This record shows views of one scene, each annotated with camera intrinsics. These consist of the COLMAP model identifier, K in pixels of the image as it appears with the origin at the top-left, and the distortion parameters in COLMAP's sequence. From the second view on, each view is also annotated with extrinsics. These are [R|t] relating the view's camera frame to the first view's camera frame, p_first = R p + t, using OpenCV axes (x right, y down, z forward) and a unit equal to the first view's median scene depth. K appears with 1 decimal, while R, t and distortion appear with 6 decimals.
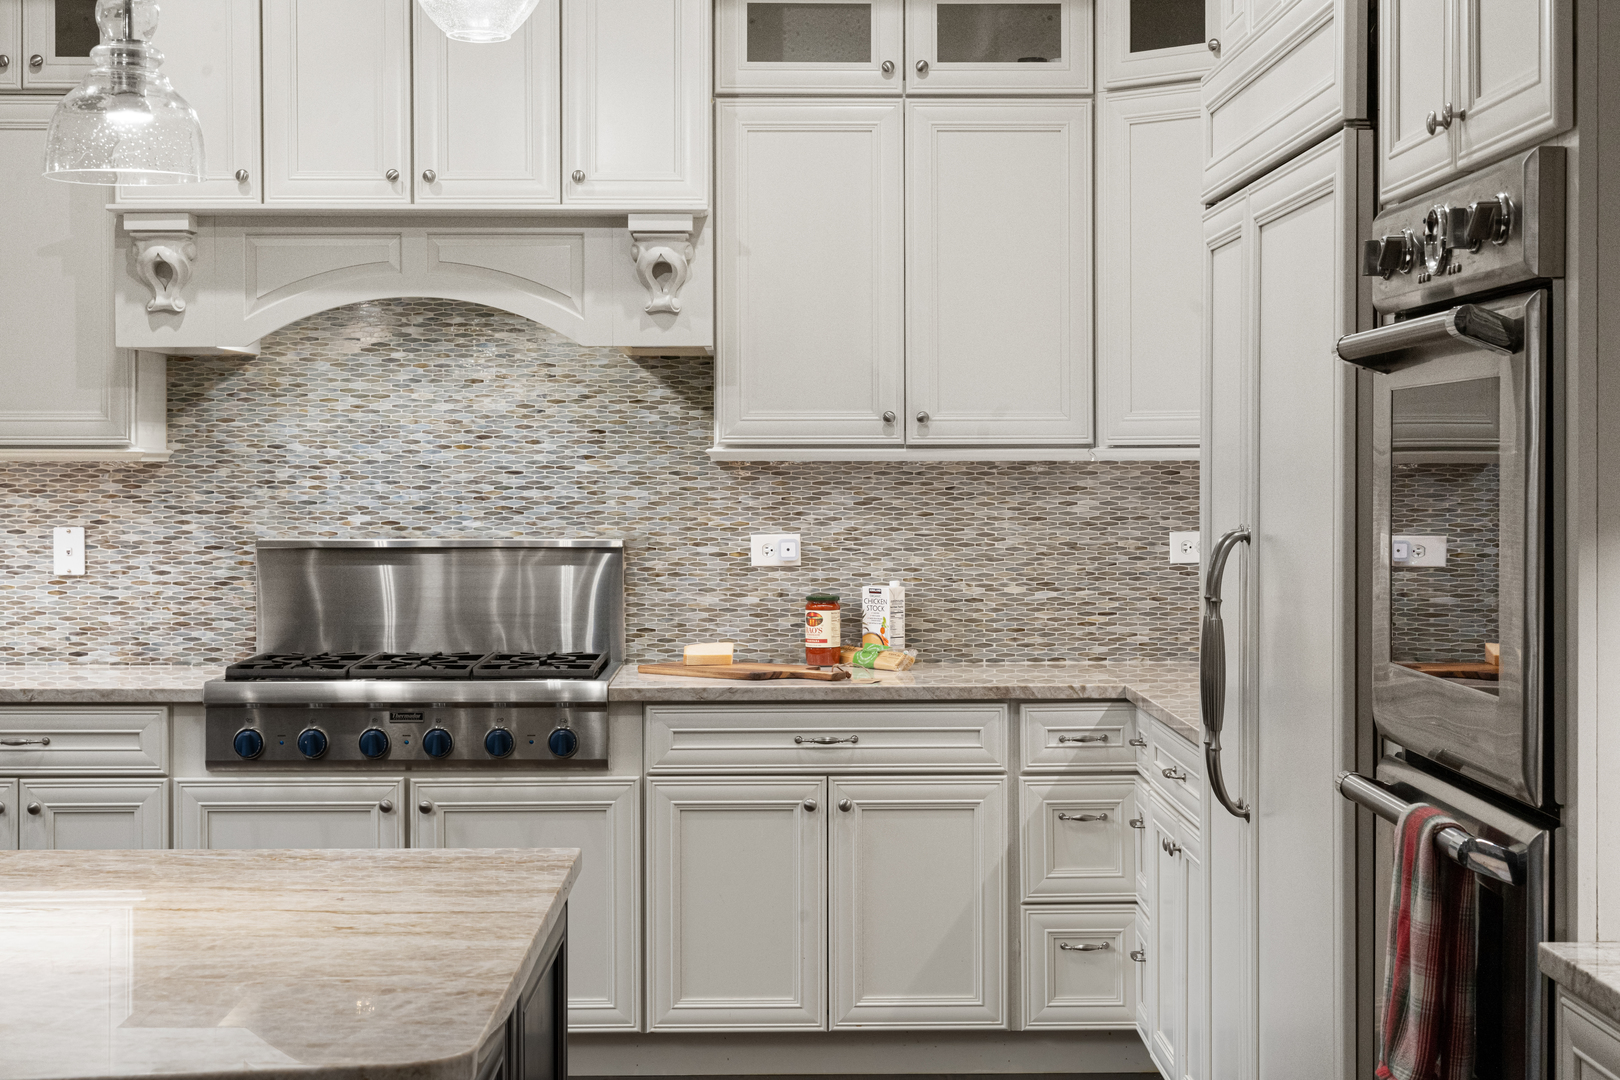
lens RADIAL K [[2668.1, 0, 810.0], [0, 2668.1, 540.0], [0, 0, 1]] dist [0.010995, 0.051093]
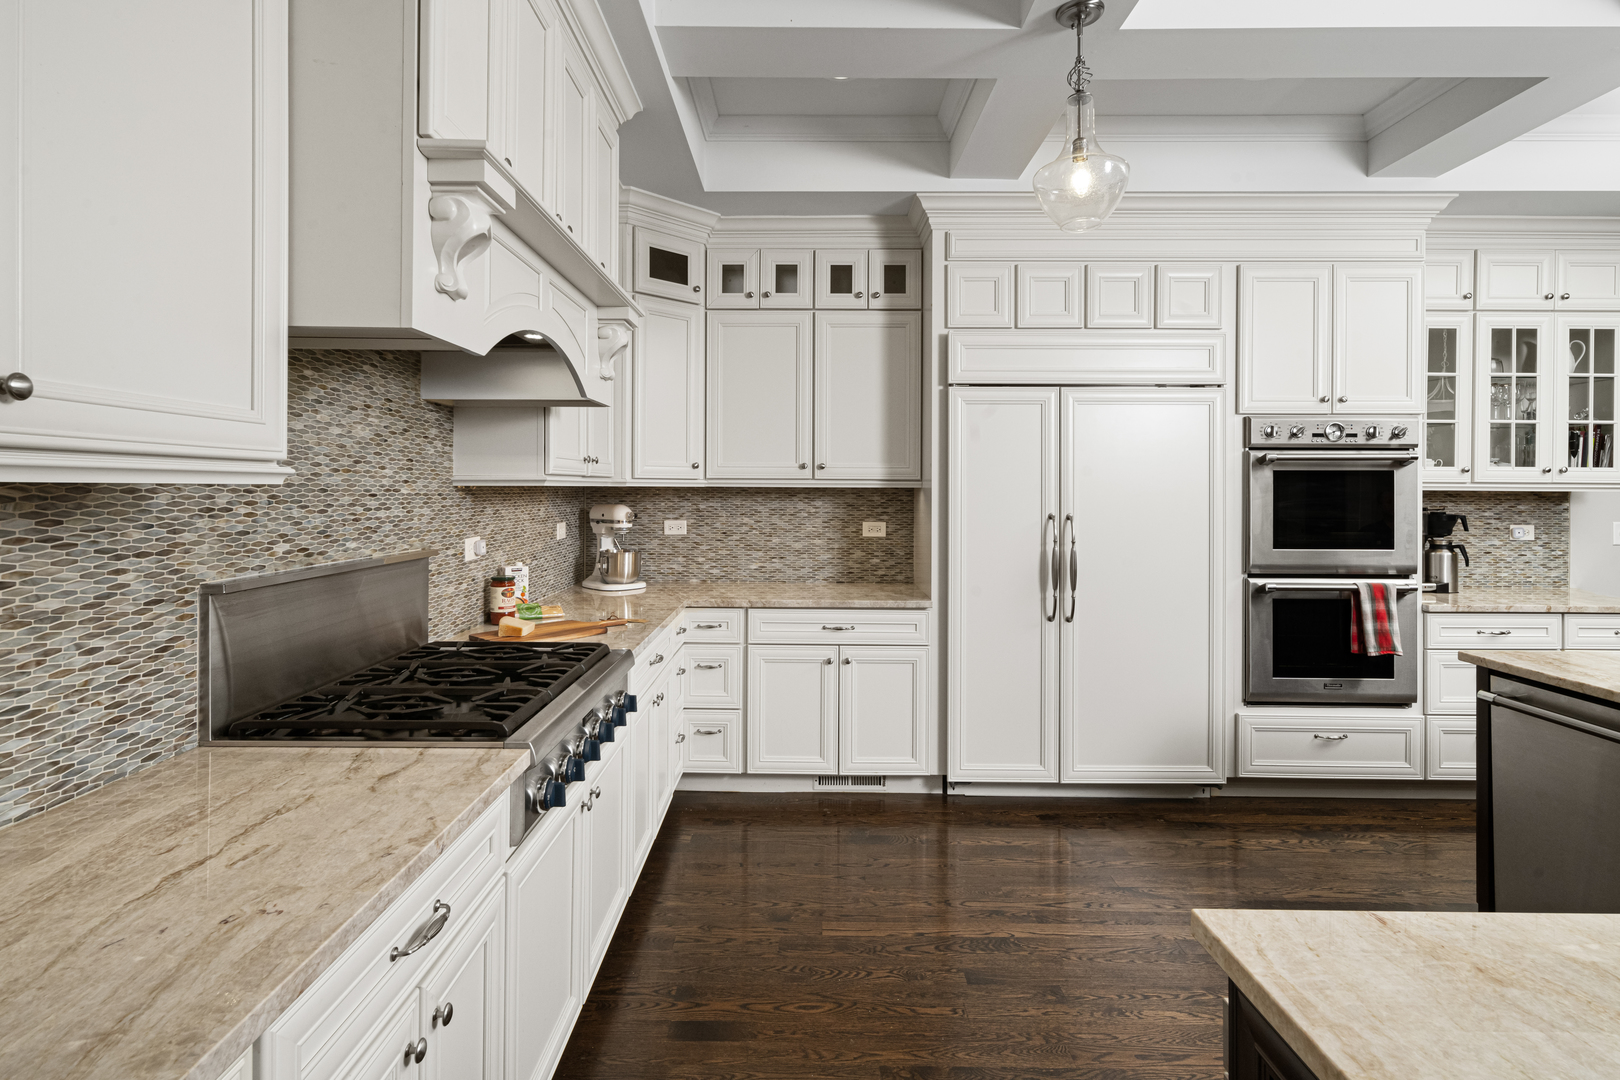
lens RADIAL K [[815.1, 0, 800.1], [0, 815.1, 489.0], [0, 0, 1]] dist [-0.000371, -0.000165]
pose [[0.024389, -0.001471, 0.999701, -0.440578], [0.023118, 0.999732, 0.000907, -0.024078], [-0.999435, 0.023089, 0.024417, 0.817527]]
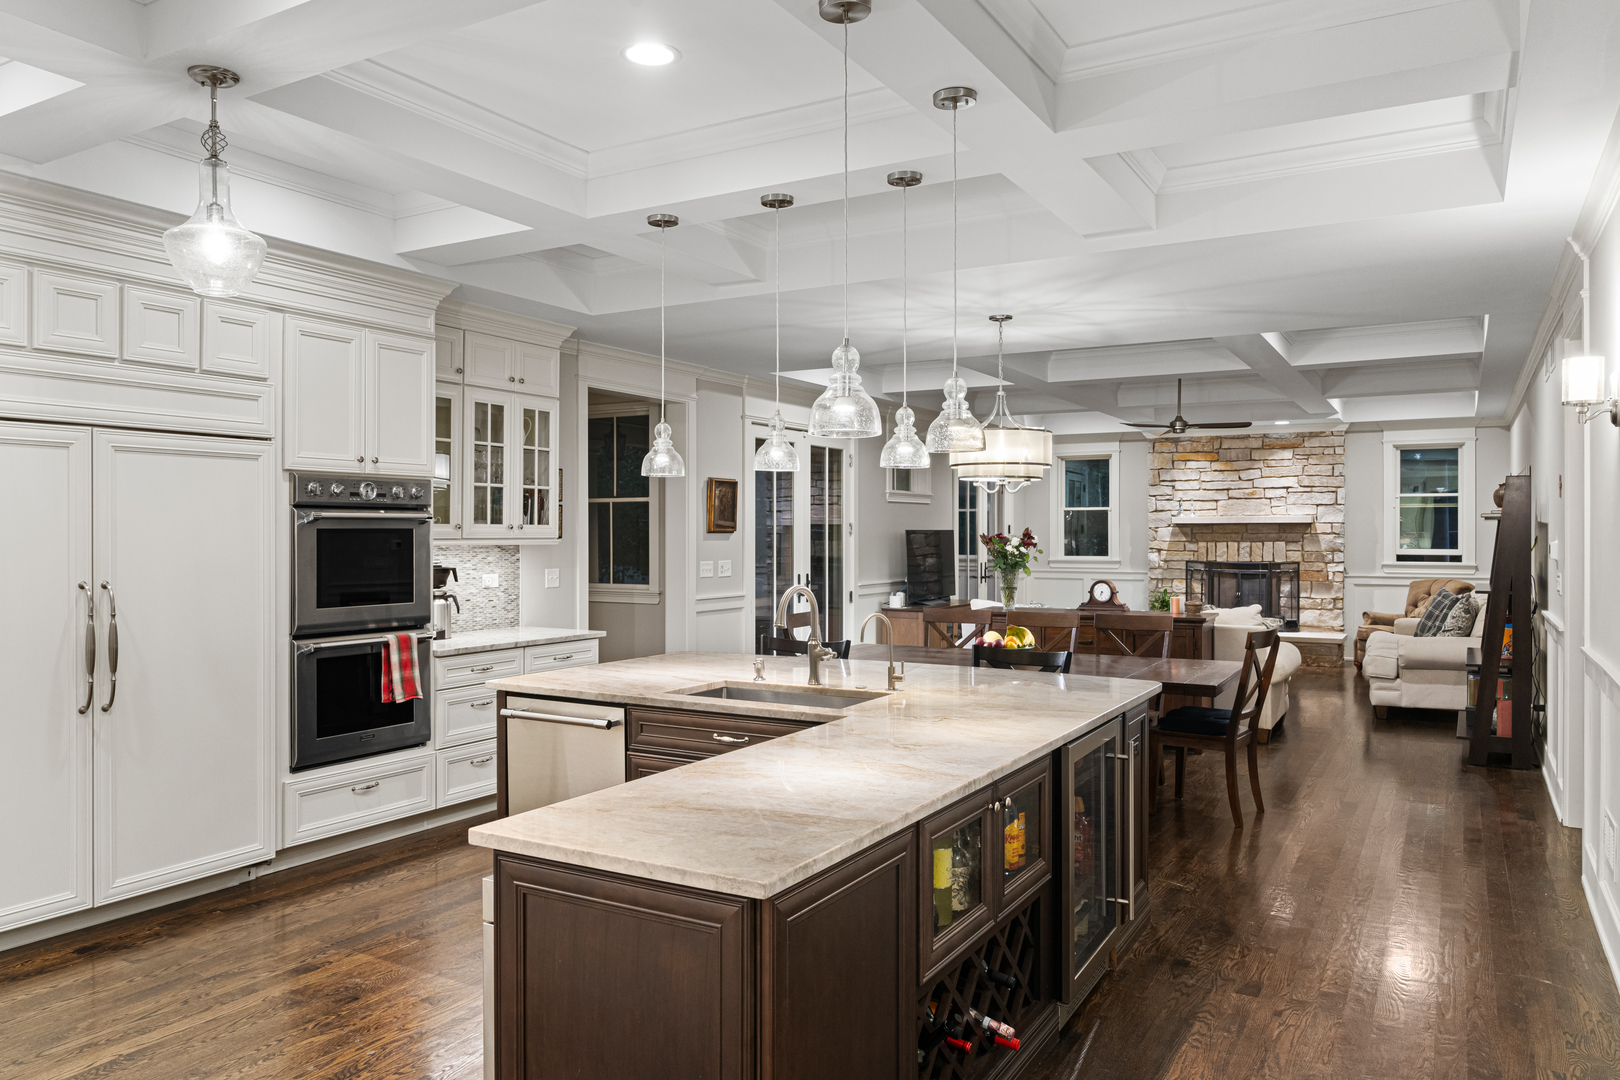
lens RADIAL K [[1126.3, 0, 810.0], [0, 1126.3, 540.0], [0, 0, 1]] dist [-0.029031, -0.000890]
pose [[-0.859339, -0.006206, 0.511370, -0.545505], [0.010870, 0.999479, 0.030397, -0.040257], [-0.511292, 0.031680, -0.858823, 0.982113]]
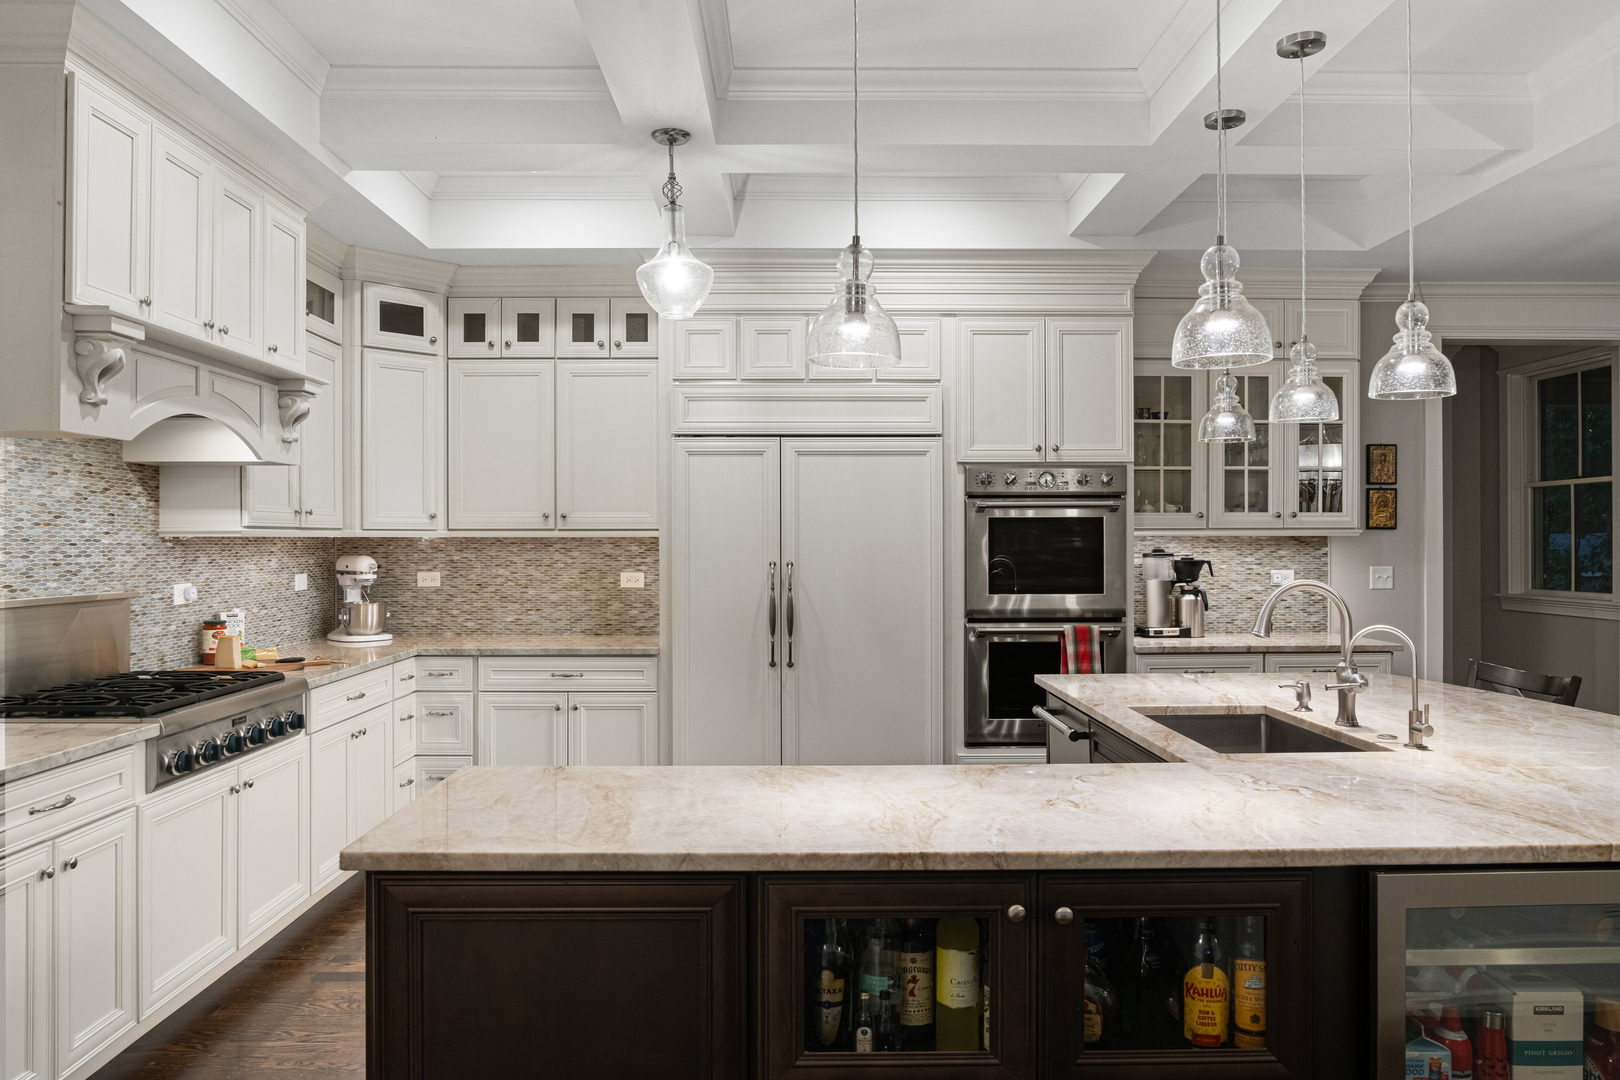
lens RADIAL K [[1109.7, 0, 810.0], [0, 1109.7, 540.0], [0, 0, 1]] dist [-0.029247, 0.003520]
pose [[0.000684, 0.000959, 0.999999, -0.651925], [0.029747, 0.999557, -0.000979, -0.016111], [-0.999557, 0.029748, 0.000655, 0.636354]]
